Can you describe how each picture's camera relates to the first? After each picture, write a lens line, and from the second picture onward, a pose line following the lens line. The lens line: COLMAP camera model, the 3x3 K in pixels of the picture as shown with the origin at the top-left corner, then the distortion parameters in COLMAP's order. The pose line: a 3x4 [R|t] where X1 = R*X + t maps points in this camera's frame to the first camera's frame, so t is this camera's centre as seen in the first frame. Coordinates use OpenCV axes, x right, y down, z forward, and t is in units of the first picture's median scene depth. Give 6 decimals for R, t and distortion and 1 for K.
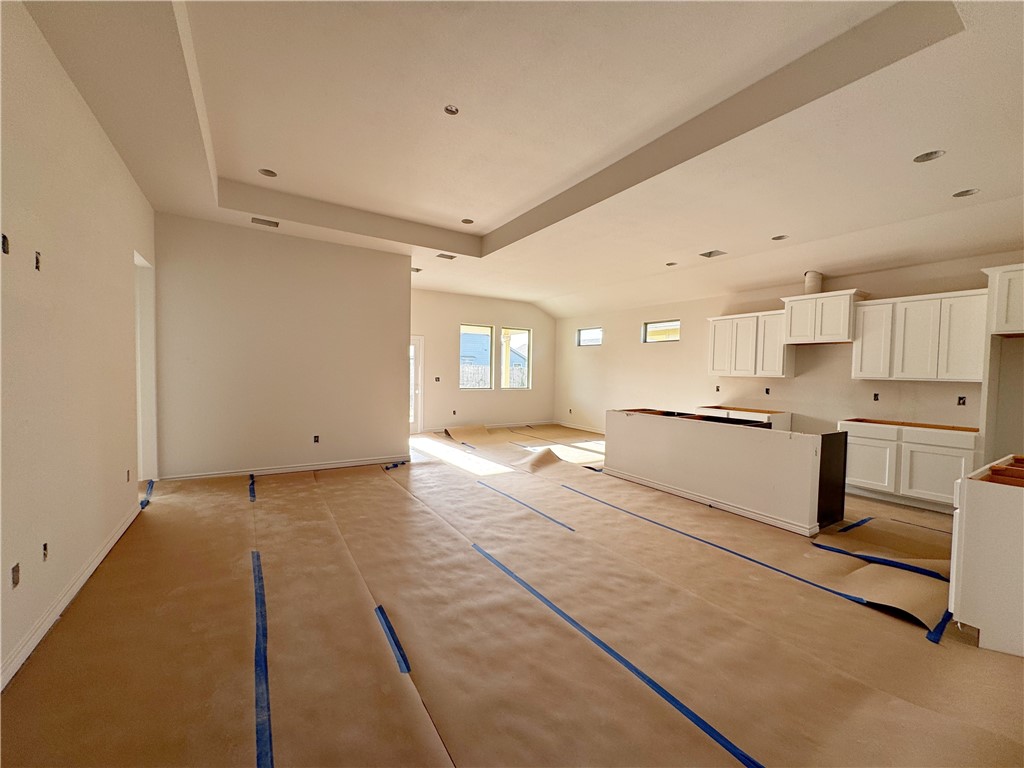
lens RADIAL K [[408.3, 0, 512.8], [0, 408.3, 385.1], [0, 0, 1]] dist [-0.000332, 0.000077]
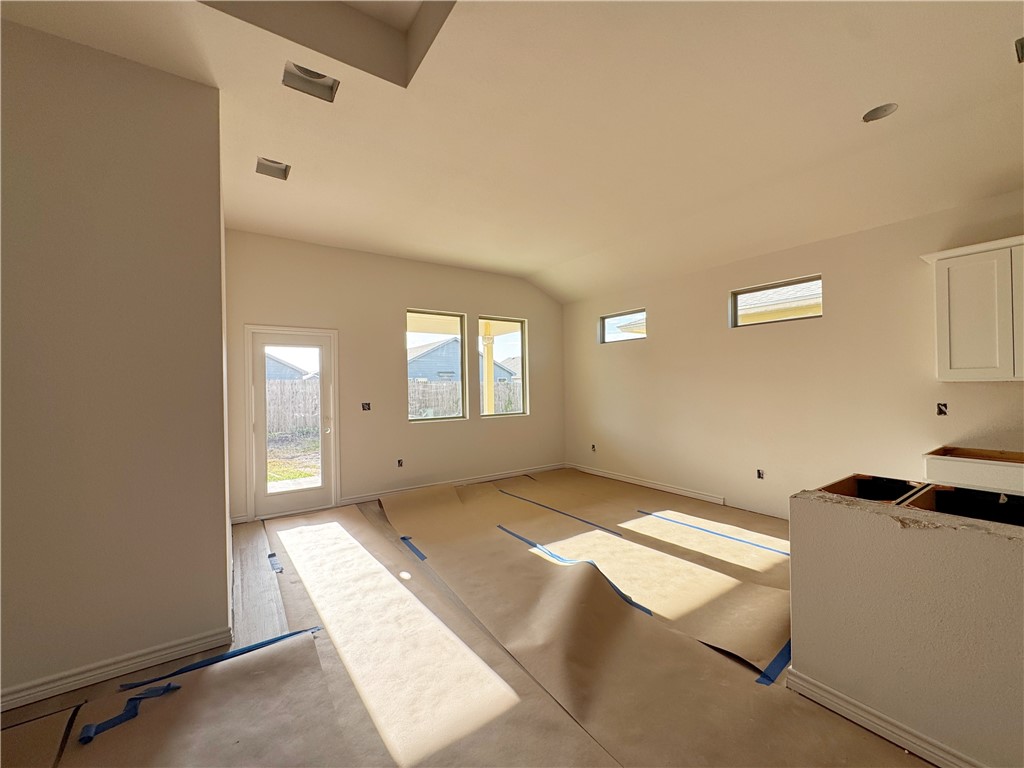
lens RADIAL K [[408.3, 0, 514.4], [0, 408.3, 384.4], [0, 0, 1]] dist [-0.000332, 0.000077]
pose [[0.998501, -0.034941, 0.042137, -0.004938], [0.036616, 0.998542, -0.039664, -0.023578], [-0.040690, 0.041148, 0.998324, 0.697872]]
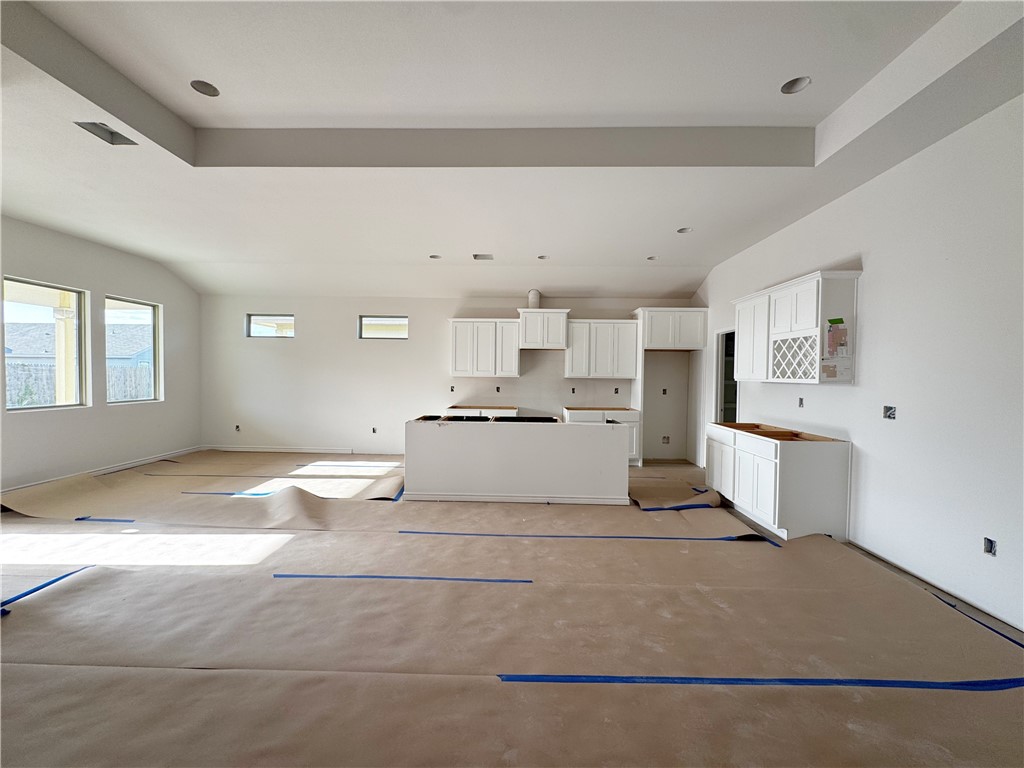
lens RADIAL K [[408.3, 0, 511.4], [0, 408.3, 384.1], [0, 0, 1]] dist [-0.000332, 0.000077]
pose [[0.556989, -0.033039, 0.829862, -0.331662], [0.028895, 0.999374, 0.020394, -0.024517], [-0.830017, 0.012619, 0.557596, 0.388261]]
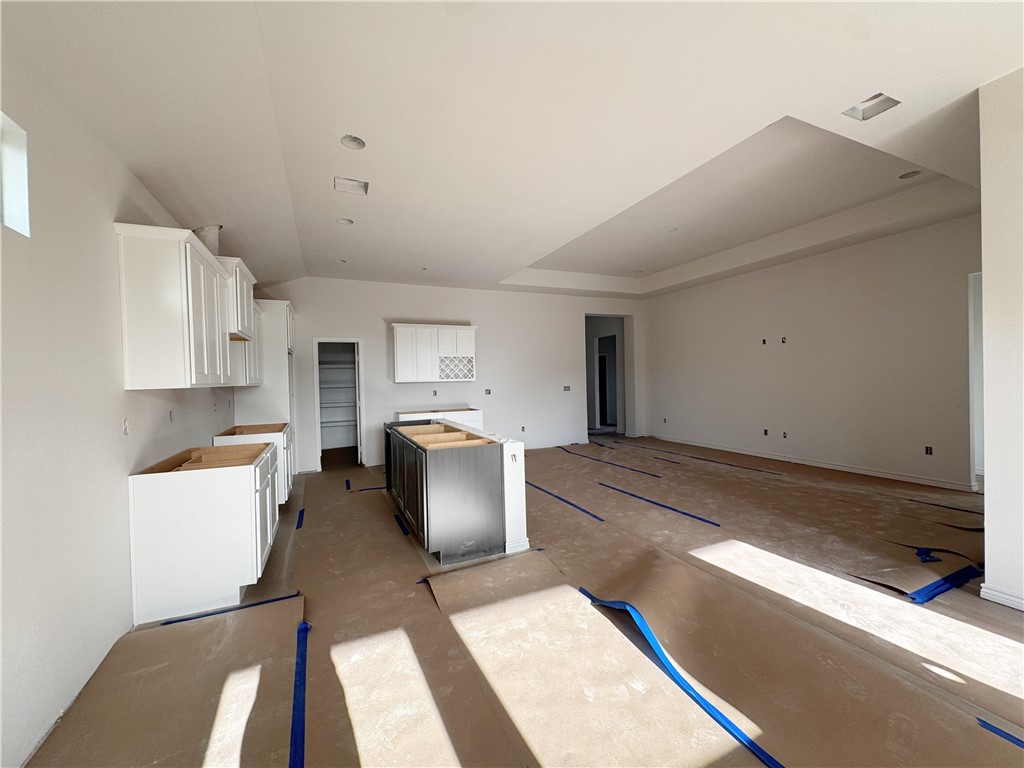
lens RADIAL K [[408.3, 0, 514.7], [0, 408.3, 384.2], [0, 0, 1]] dist [-0.000332, 0.000077]
pose [[-0.991063, 0.000943, 0.133389, 0.168137], [0.007482, 0.998794, 0.048524, -0.049754], [-0.133183, 0.049088, -0.989875, 1.630899]]
